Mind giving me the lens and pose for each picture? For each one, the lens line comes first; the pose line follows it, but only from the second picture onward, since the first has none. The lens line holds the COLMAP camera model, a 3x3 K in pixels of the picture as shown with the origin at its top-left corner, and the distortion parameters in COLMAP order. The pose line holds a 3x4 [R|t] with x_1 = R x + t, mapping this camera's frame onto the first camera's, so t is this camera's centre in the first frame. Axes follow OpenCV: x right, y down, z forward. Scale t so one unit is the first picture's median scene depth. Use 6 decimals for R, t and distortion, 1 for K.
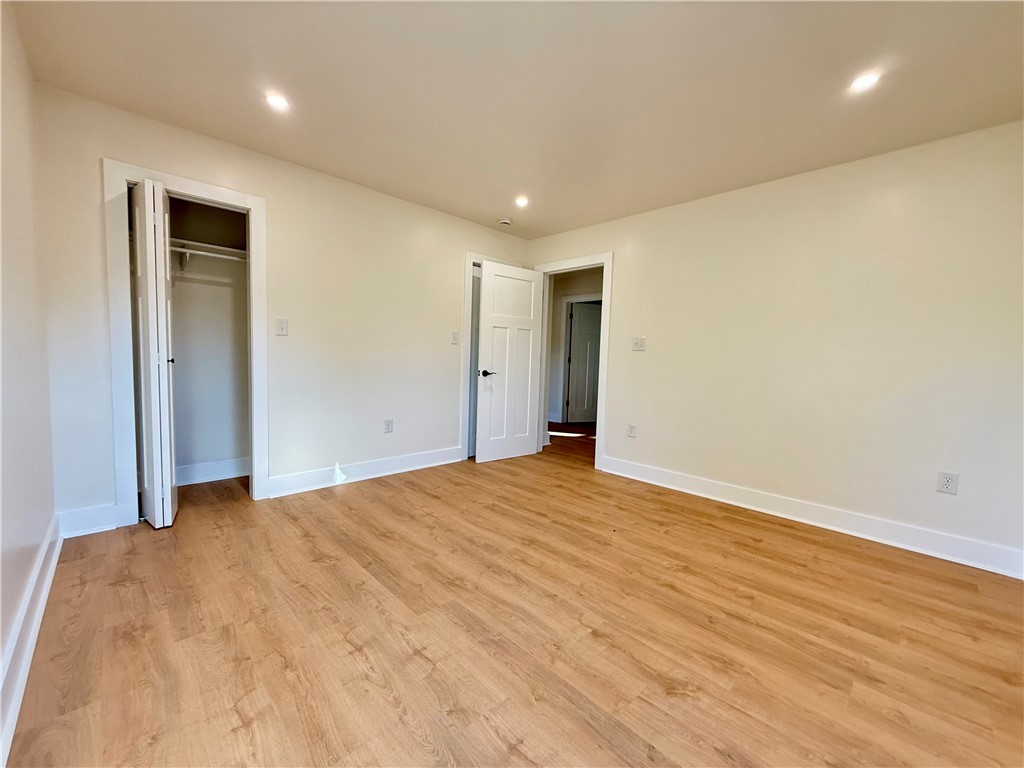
lens RADIAL K [[407.6, 0, 509.1], [0, 407.6, 383.7], [0, 0, 1]] dist [0.000624, 0.000043]
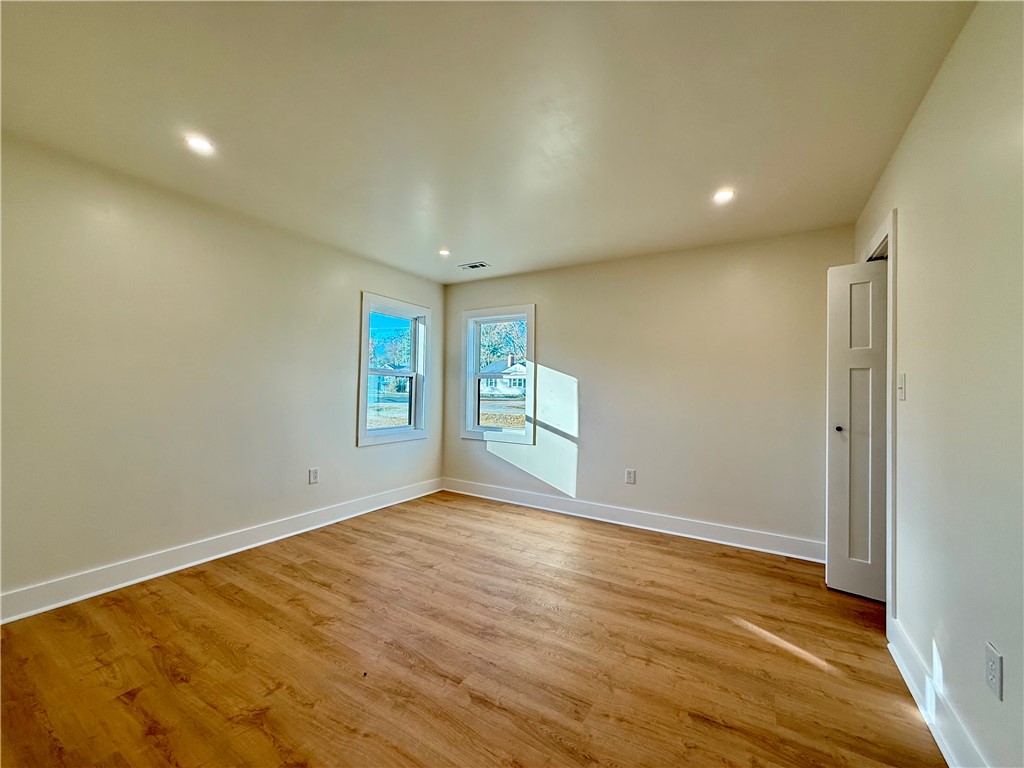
lens RADIAL K [[407.6, 0, 509.1], [0, 407.6, 383.7], [0, 0, 1]] dist [0.000624, 0.000043]
pose [[-0.967909, -0.052542, -0.245747, 0.266793], [-0.065911, 0.996742, 0.046490, -0.182607], [0.242504, 0.061195, -0.968218, 2.016408]]
